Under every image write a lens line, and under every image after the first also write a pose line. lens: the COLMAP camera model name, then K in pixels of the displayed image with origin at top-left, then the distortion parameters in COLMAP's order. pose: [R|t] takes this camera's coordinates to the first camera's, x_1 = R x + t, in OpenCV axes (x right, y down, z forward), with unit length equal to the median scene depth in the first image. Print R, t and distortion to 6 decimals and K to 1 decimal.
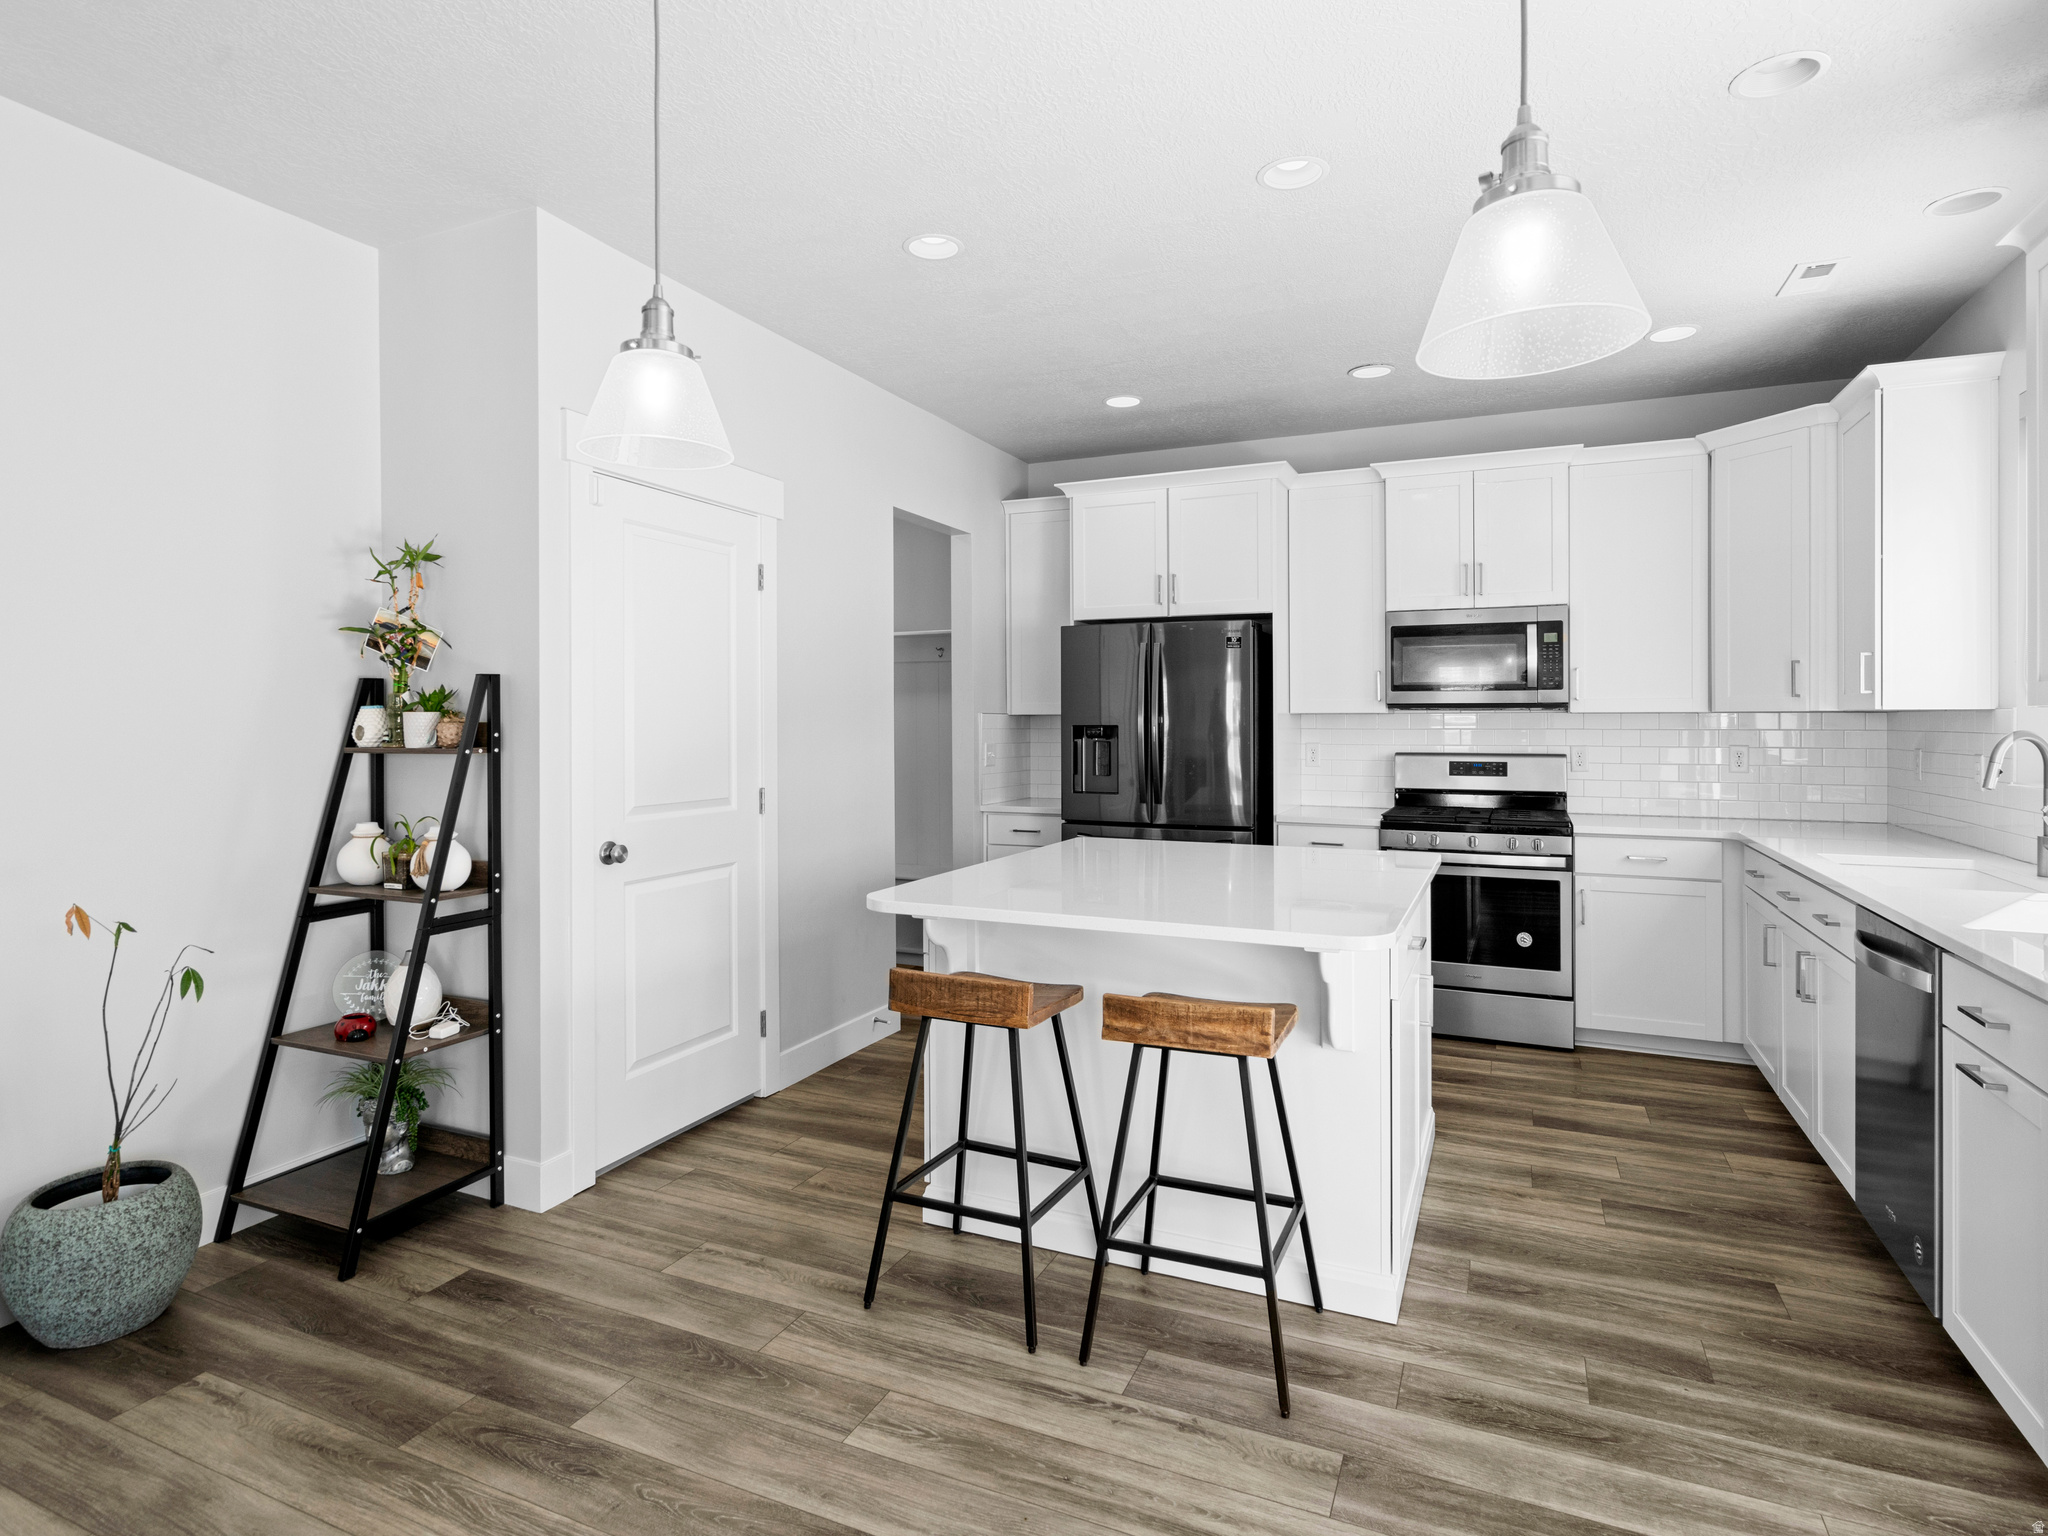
lens RADIAL K [[1117.2, 0, 1017.8], [0, 1117.2, 723.0], [0, 0, 1]] dist [0.001512, 0.001223]
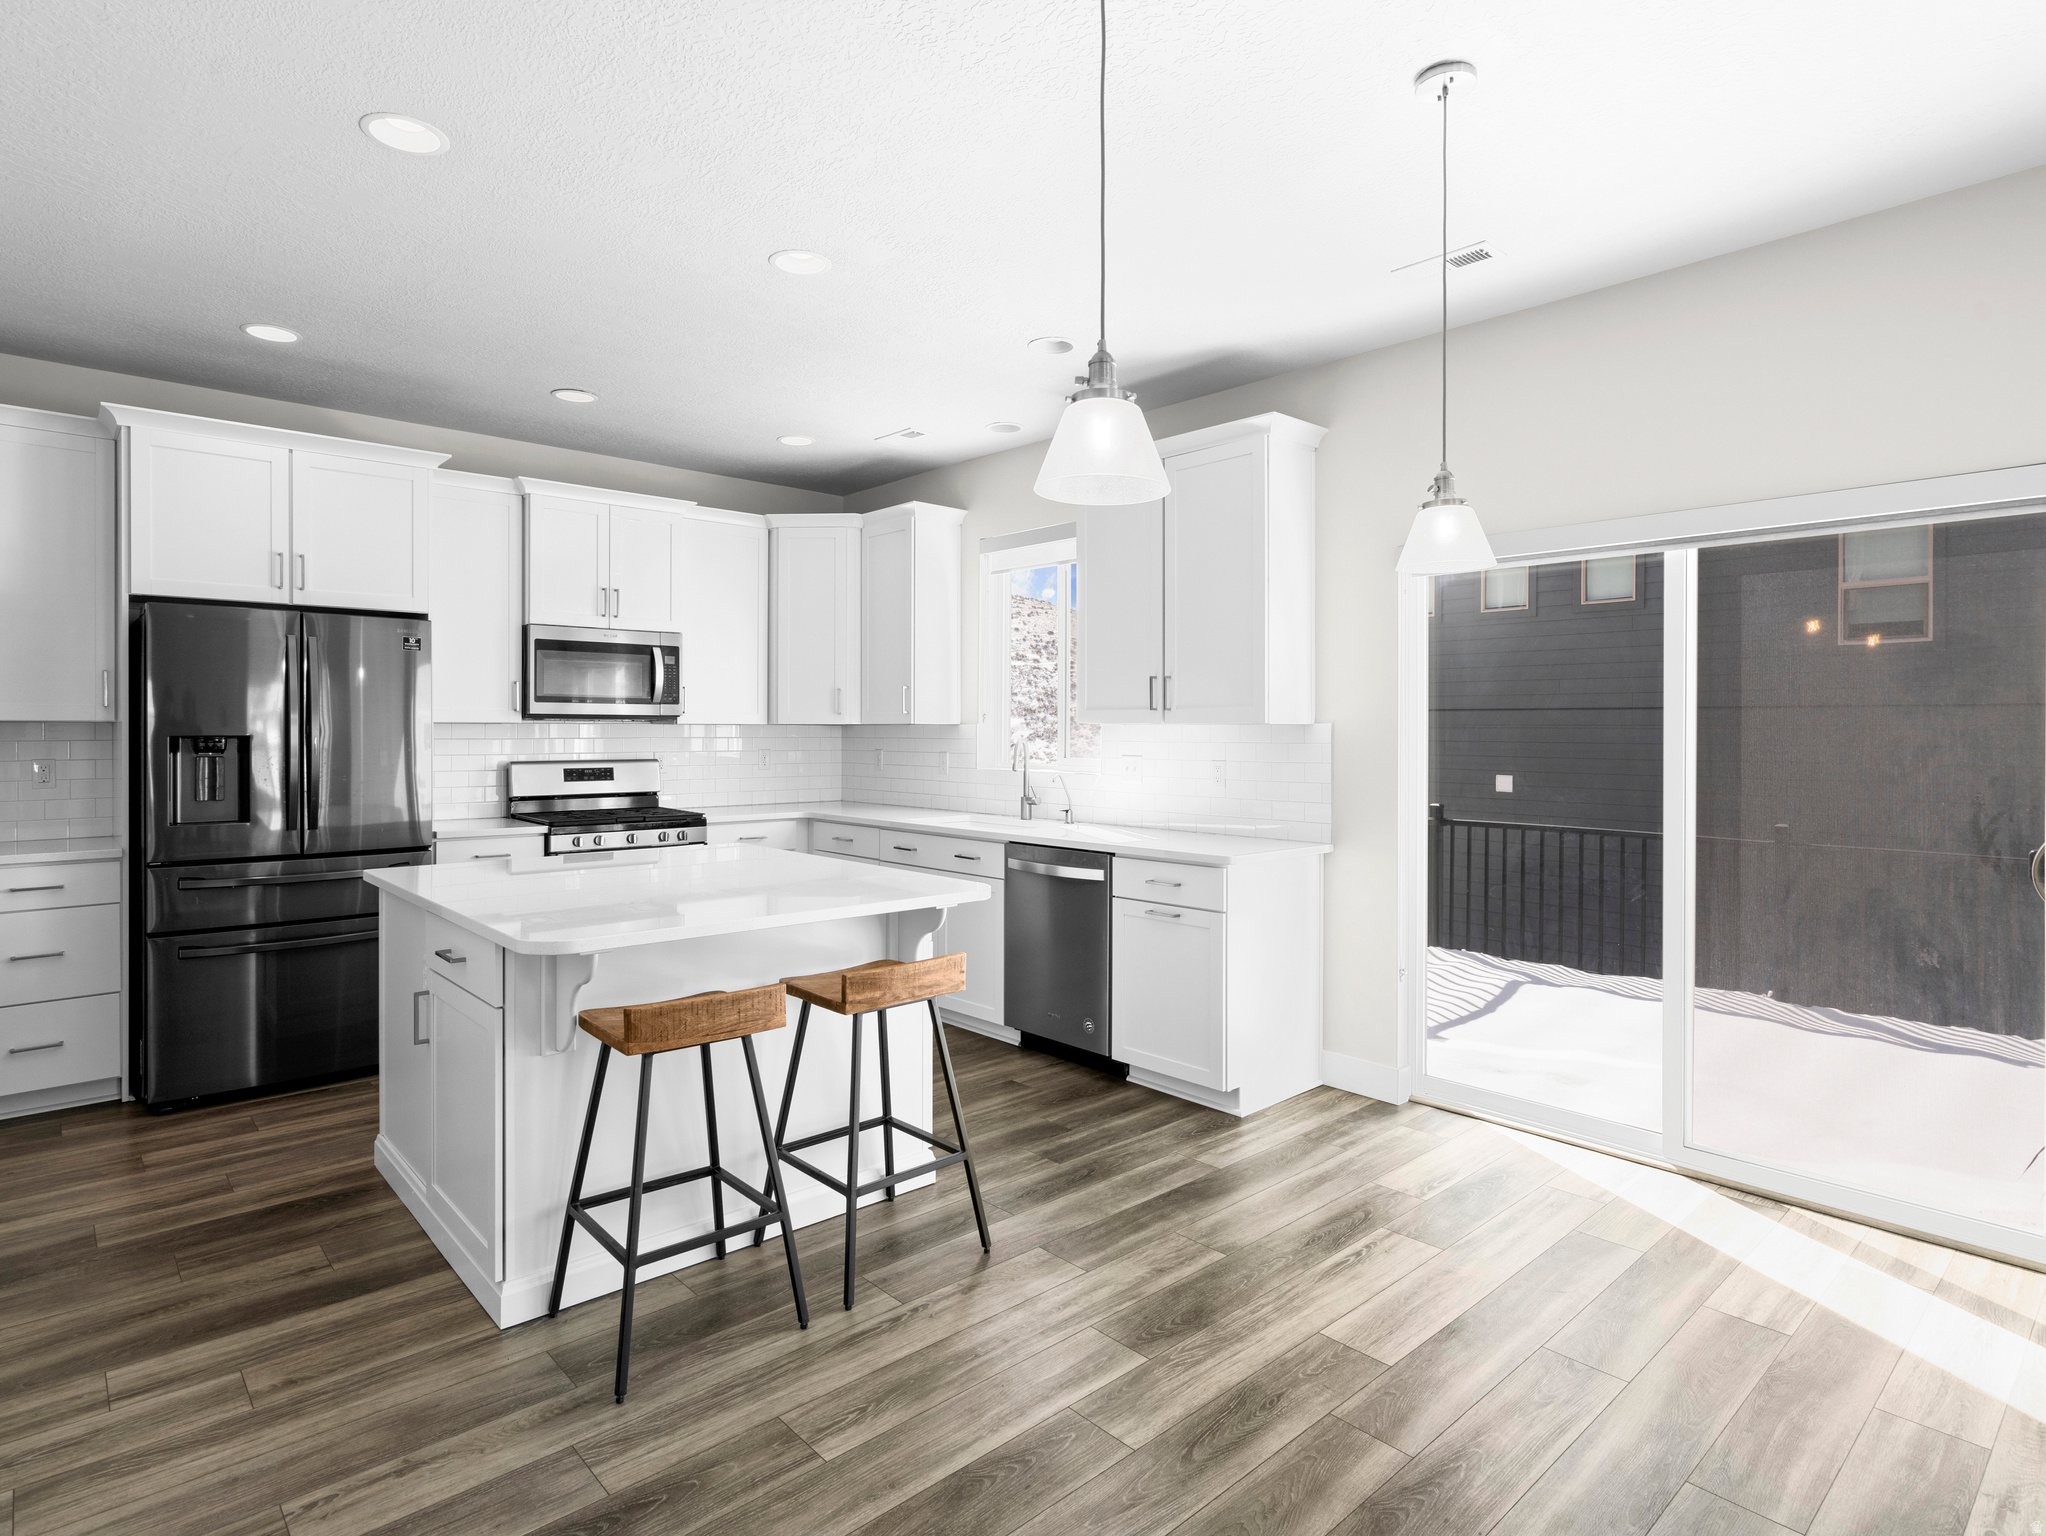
lens RADIAL K [[1086.2, 0, 1020.0], [0, 1086.2, 733.7], [0, 0, 1]] dist [-0.002689, 0.002038]
pose [[0.403902, -0.001061, 0.914802, -0.699130], [0.000448, 0.999999, 0.000962, 0.000206], [-0.914802, 0.000021, 0.403902, 0.331736]]
